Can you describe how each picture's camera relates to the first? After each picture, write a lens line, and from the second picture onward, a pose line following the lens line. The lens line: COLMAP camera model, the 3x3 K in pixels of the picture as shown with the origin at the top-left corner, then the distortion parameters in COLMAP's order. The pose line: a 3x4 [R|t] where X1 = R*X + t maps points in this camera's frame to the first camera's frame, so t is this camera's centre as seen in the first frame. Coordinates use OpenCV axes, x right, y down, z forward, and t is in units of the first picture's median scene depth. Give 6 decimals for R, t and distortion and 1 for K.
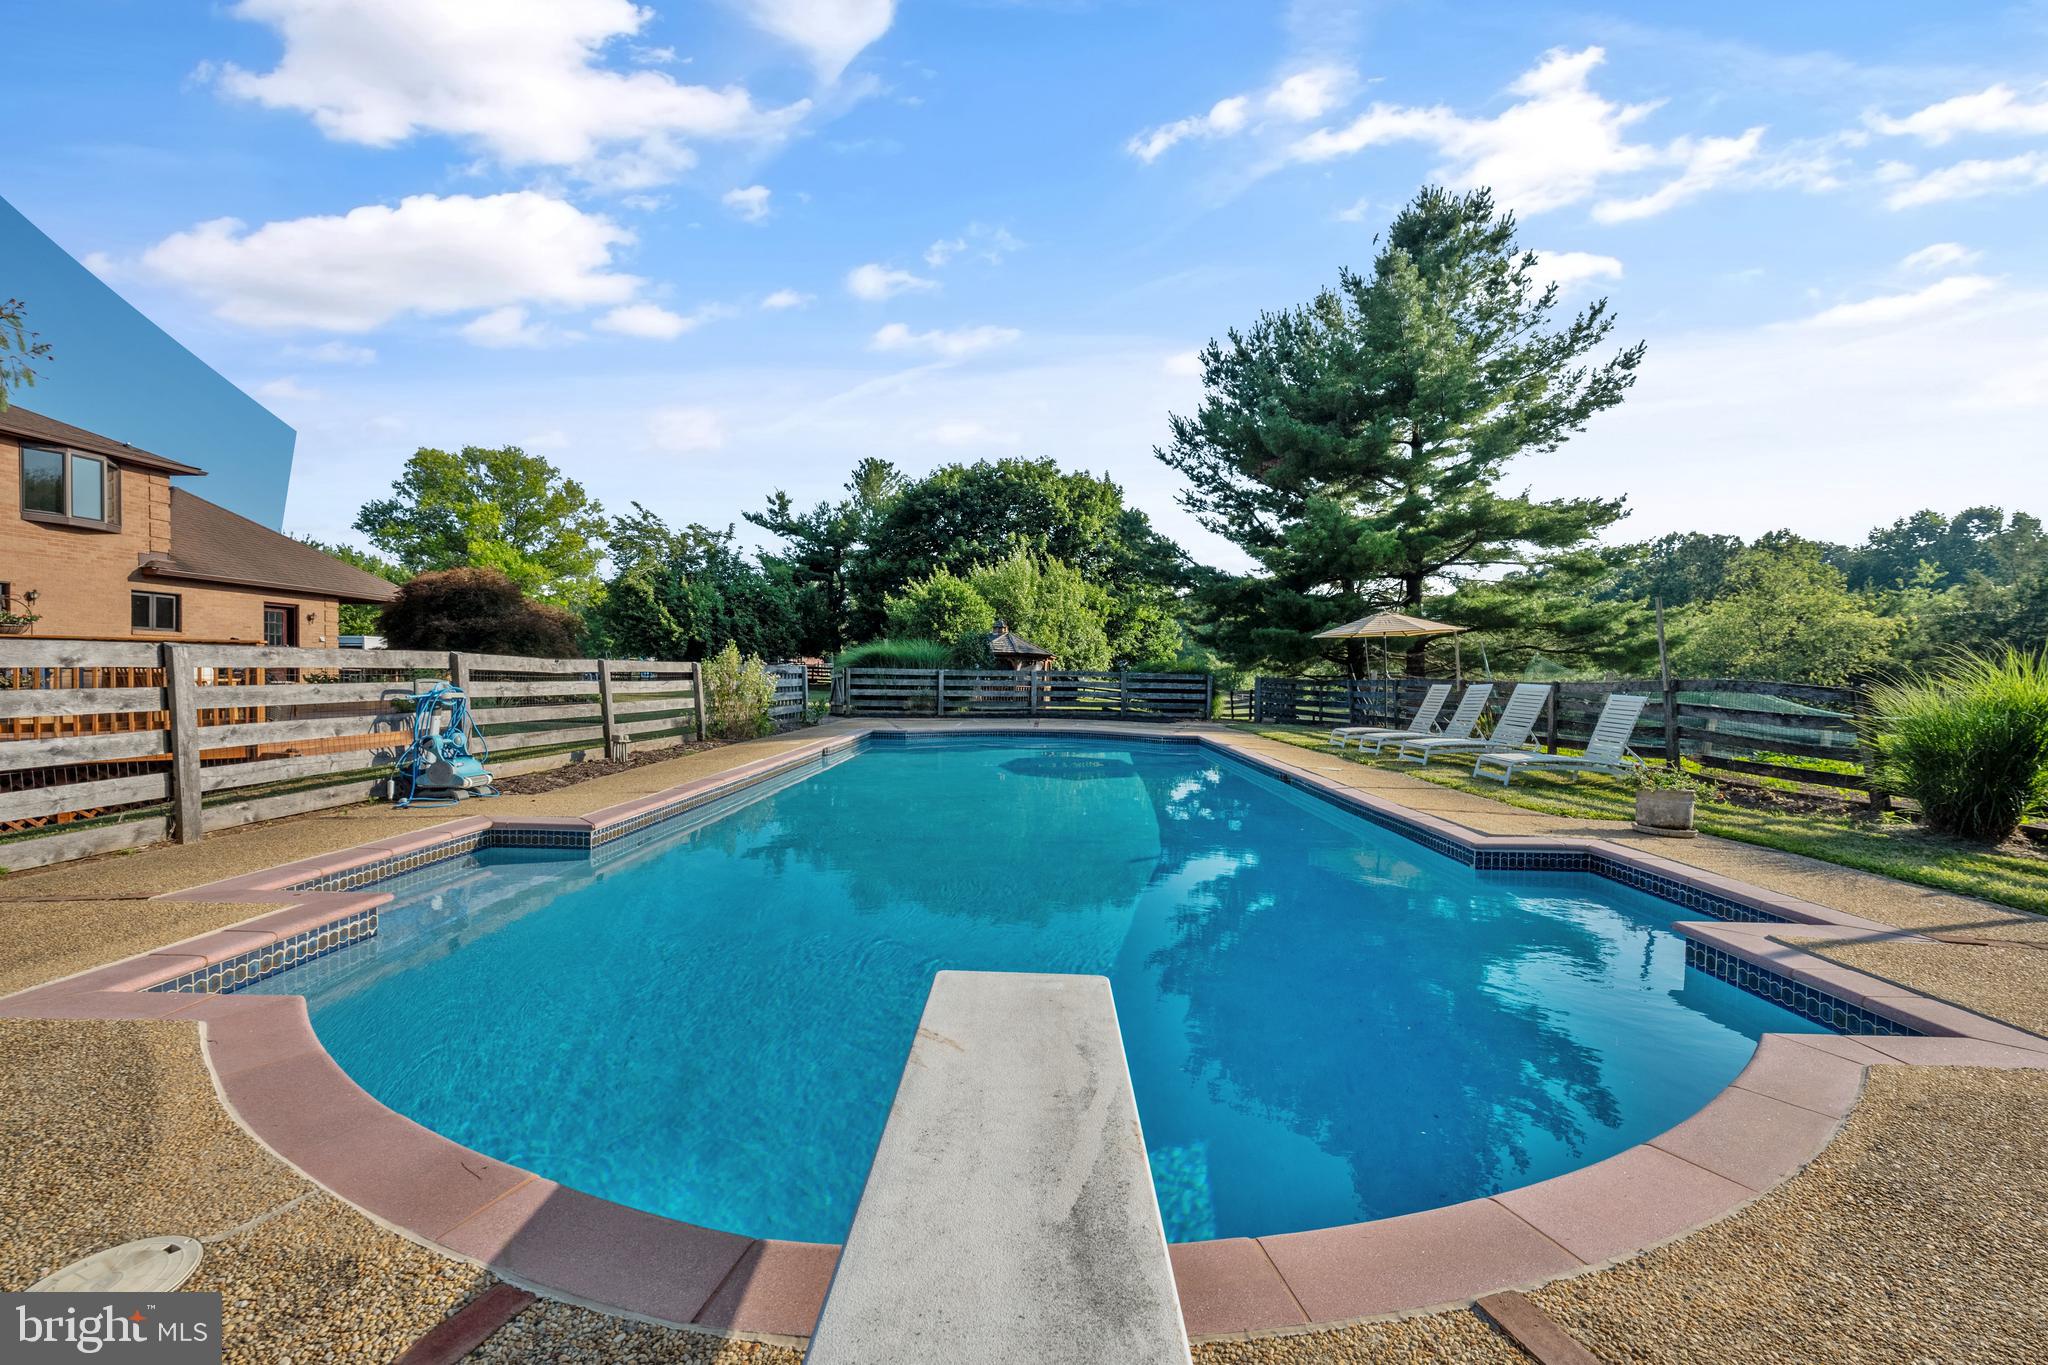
lens RADIAL K [[821.7, 0, 1024.0], [0, 821.7, 682.5], [0, 0, 1]] dist [-0.001108, -0.000147]
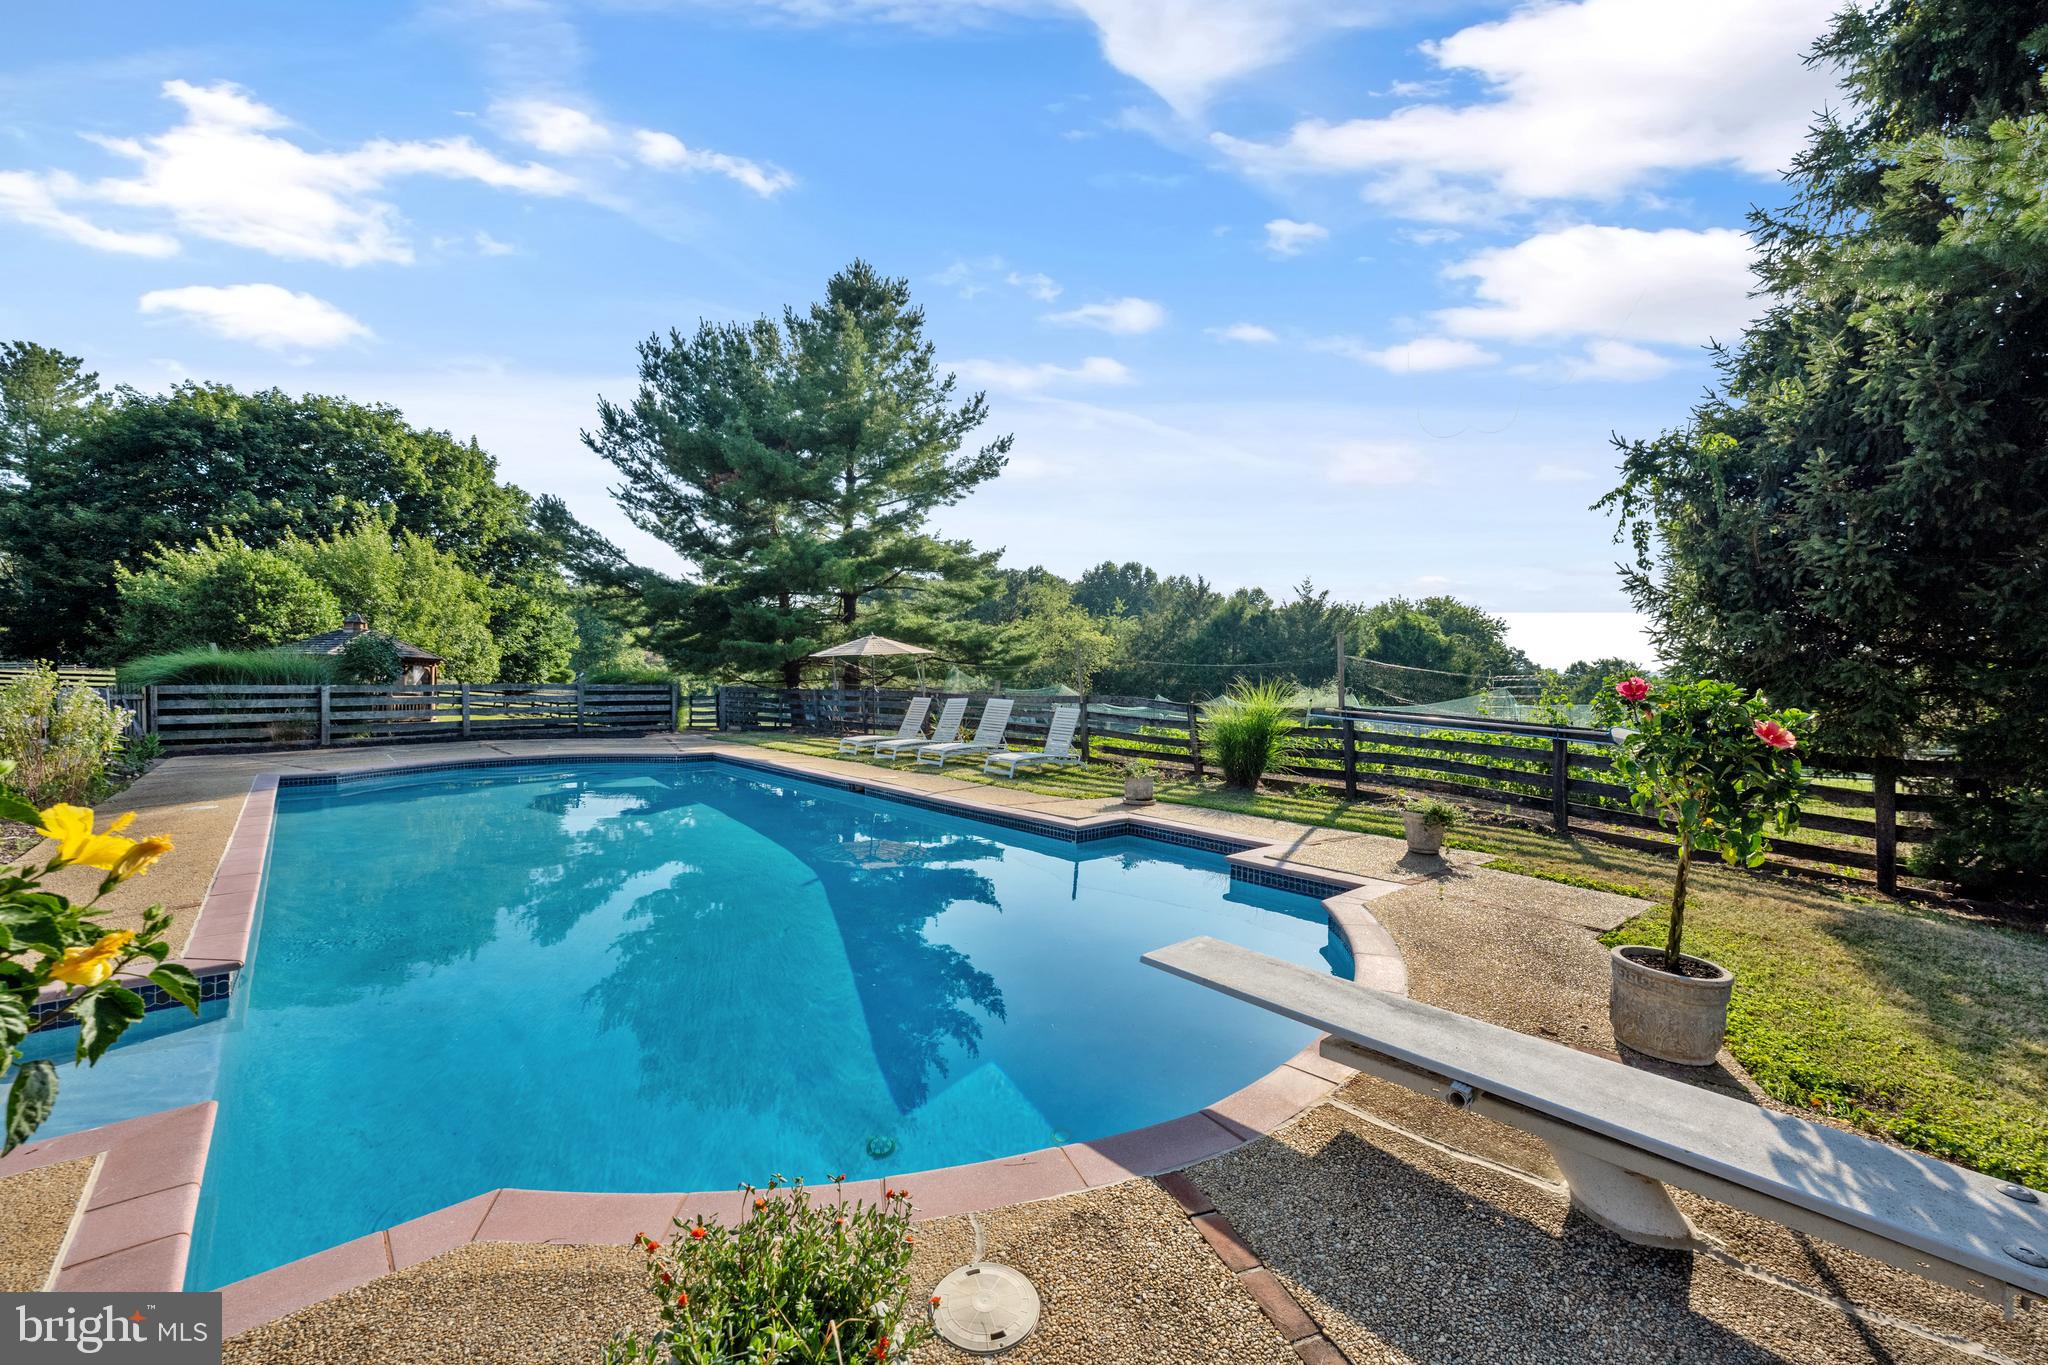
lens RADIAL K [[821.7, 0, 1024.0], [0, 821.7, 682.5], [0, 0, 1]] dist [-0.001108, -0.000147]
pose [[0.733166, -0.013999, 0.679906, -0.135347], [0.008256, 0.999898, 0.011685, -0.020700], [-0.680000, -0.002954, 0.733206, -0.003144]]
